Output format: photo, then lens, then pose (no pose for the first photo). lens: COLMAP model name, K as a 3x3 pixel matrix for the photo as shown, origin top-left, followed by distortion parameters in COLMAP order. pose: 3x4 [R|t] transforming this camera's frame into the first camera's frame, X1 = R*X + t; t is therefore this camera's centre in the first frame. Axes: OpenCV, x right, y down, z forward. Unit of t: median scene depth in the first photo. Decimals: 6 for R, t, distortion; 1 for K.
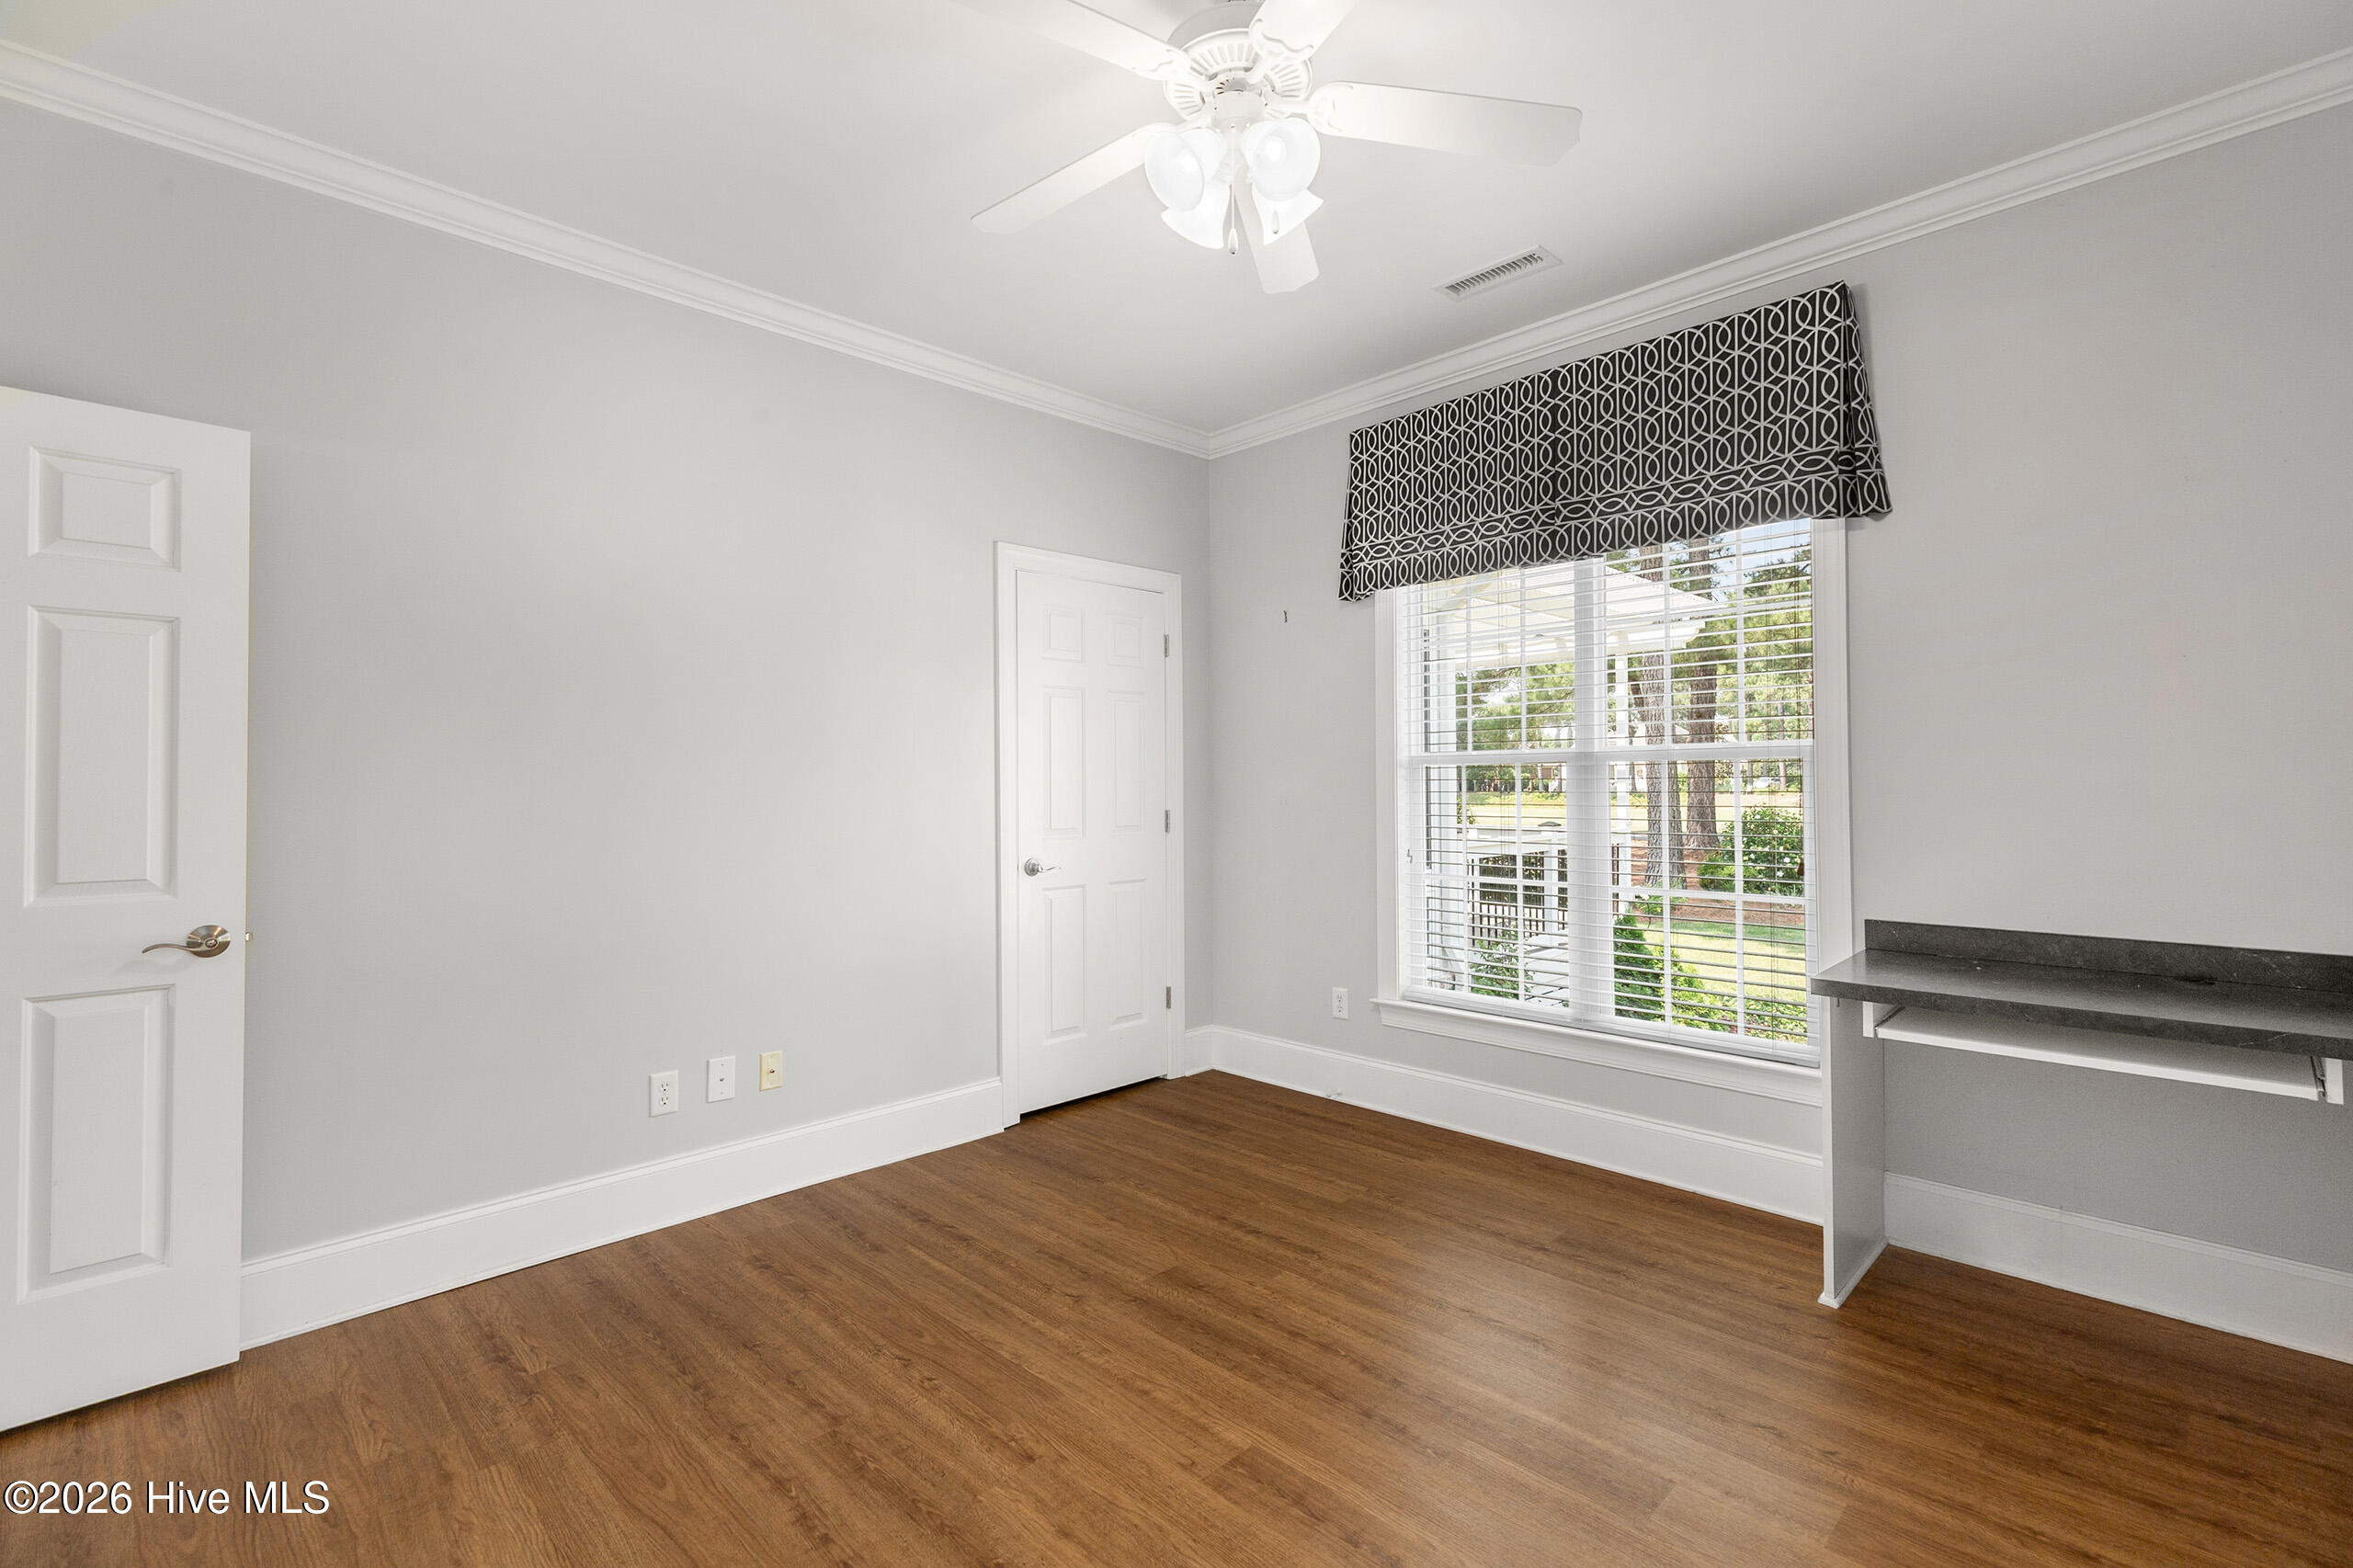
lens RADIAL K [[1061.3, 0, 1184.3], [0, 1061.3, 775.4], [0, 0, 1]] dist [0.001855, 0.000080]
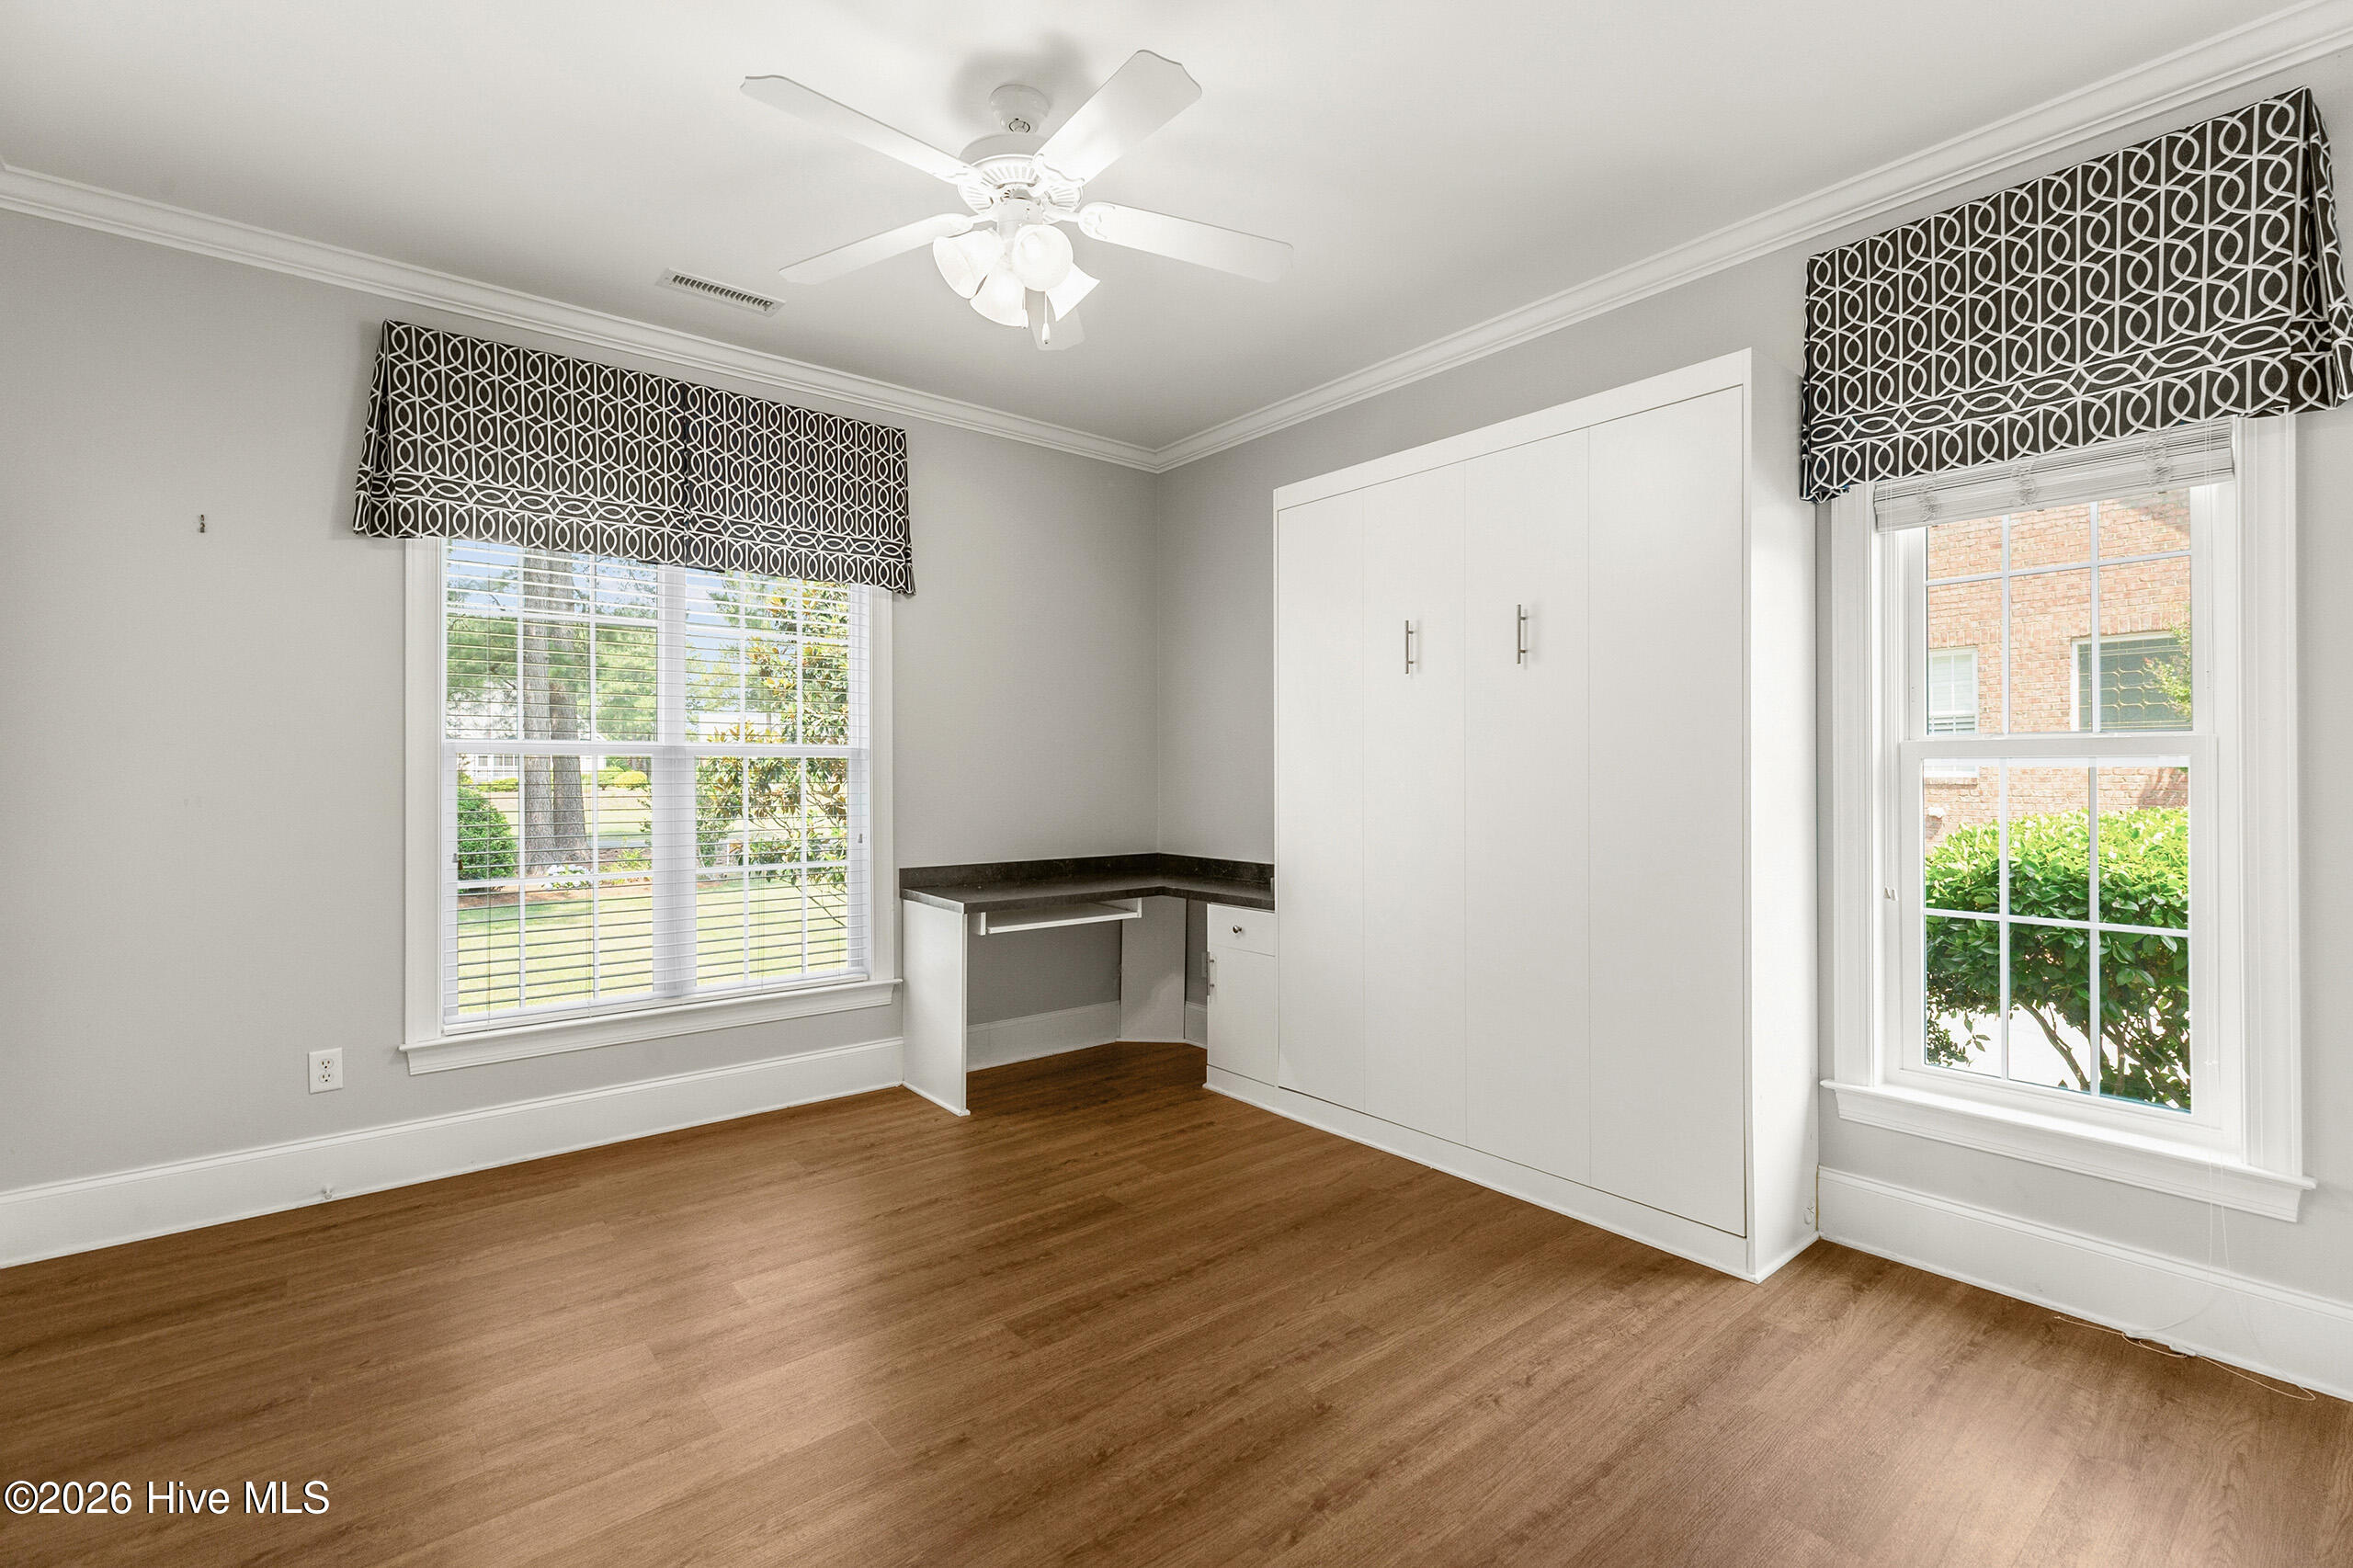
lens RADIAL K [[1061.3, 0, 1184.3], [0, 1061.3, 775.4], [0, 0, 1]] dist [0.001855, 0.000080]
pose [[0.077618, 0.004580, 0.996973, -0.745247], [-0.008114, 0.999959, -0.003962, 0.009128], [-0.996950, -0.007781, 0.077652, 0.470423]]
